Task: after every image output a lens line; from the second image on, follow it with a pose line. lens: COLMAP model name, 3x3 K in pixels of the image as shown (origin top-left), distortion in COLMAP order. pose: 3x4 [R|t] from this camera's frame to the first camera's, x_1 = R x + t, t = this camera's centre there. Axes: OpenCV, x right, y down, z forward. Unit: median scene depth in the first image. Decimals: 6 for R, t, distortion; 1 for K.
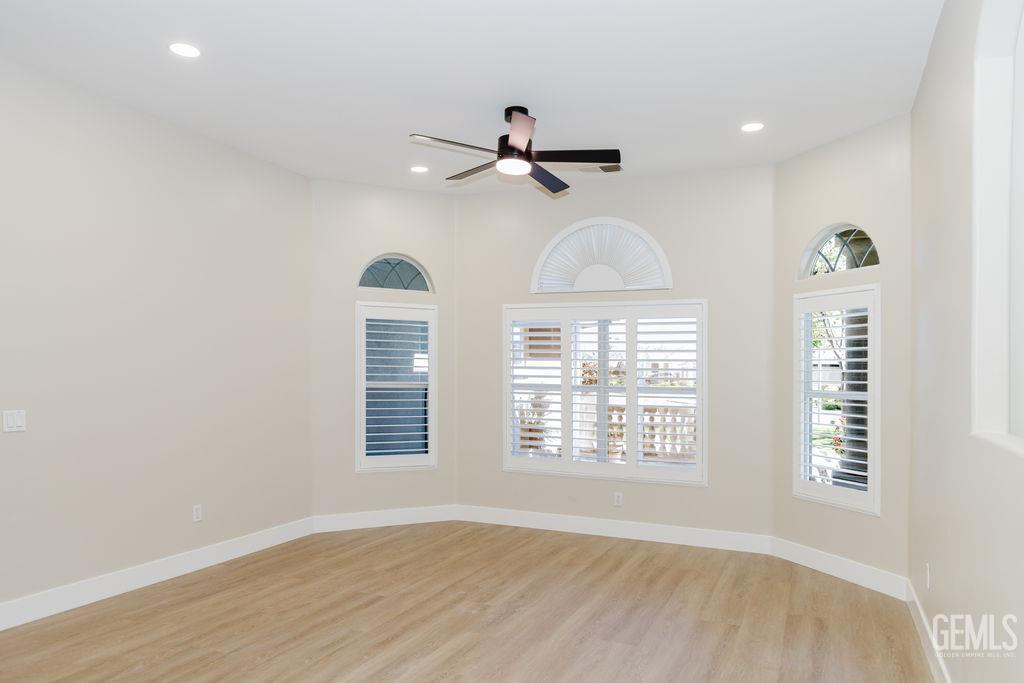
lens RADIAL K [[725.8, 0, 512.4], [0, 725.8, 333.2], [0, 0, 1]] dist [-0.007462, -0.002527]
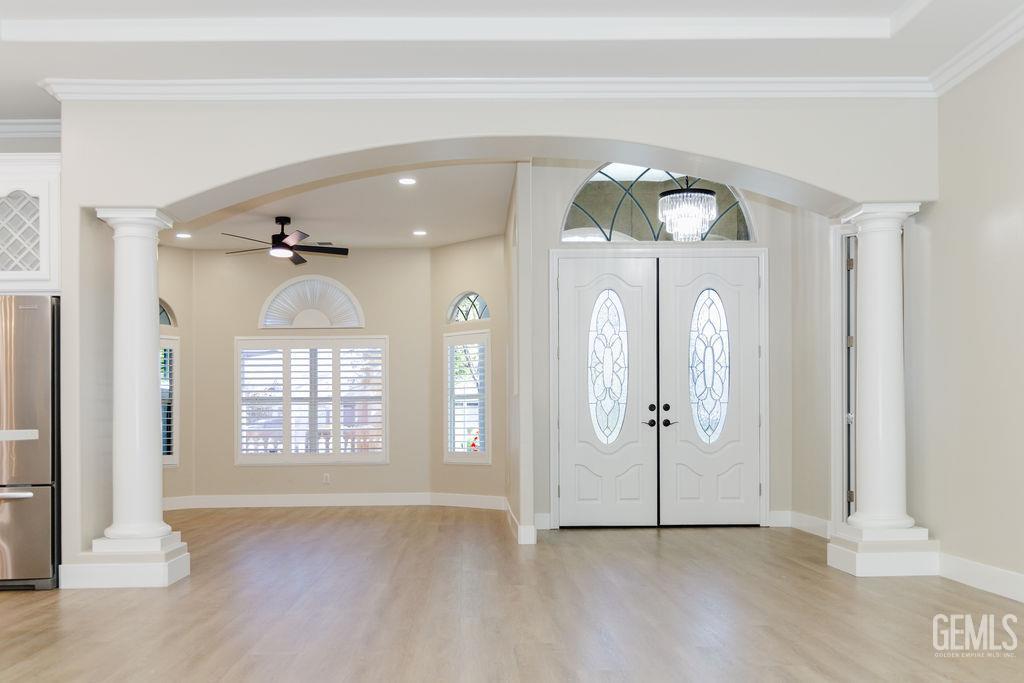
lens RADIAL K [[960.1, 0, 512.0], [0, 960.1, 341.5], [0, 0, 1]] dist [0.000479, 0.003783]
pose [[0.901384, 0.009579, 0.432914, -0.333445], [0.002203, 0.999641, -0.026707, 0.017165], [-0.433015, 0.025027, 0.901039, -0.825113]]
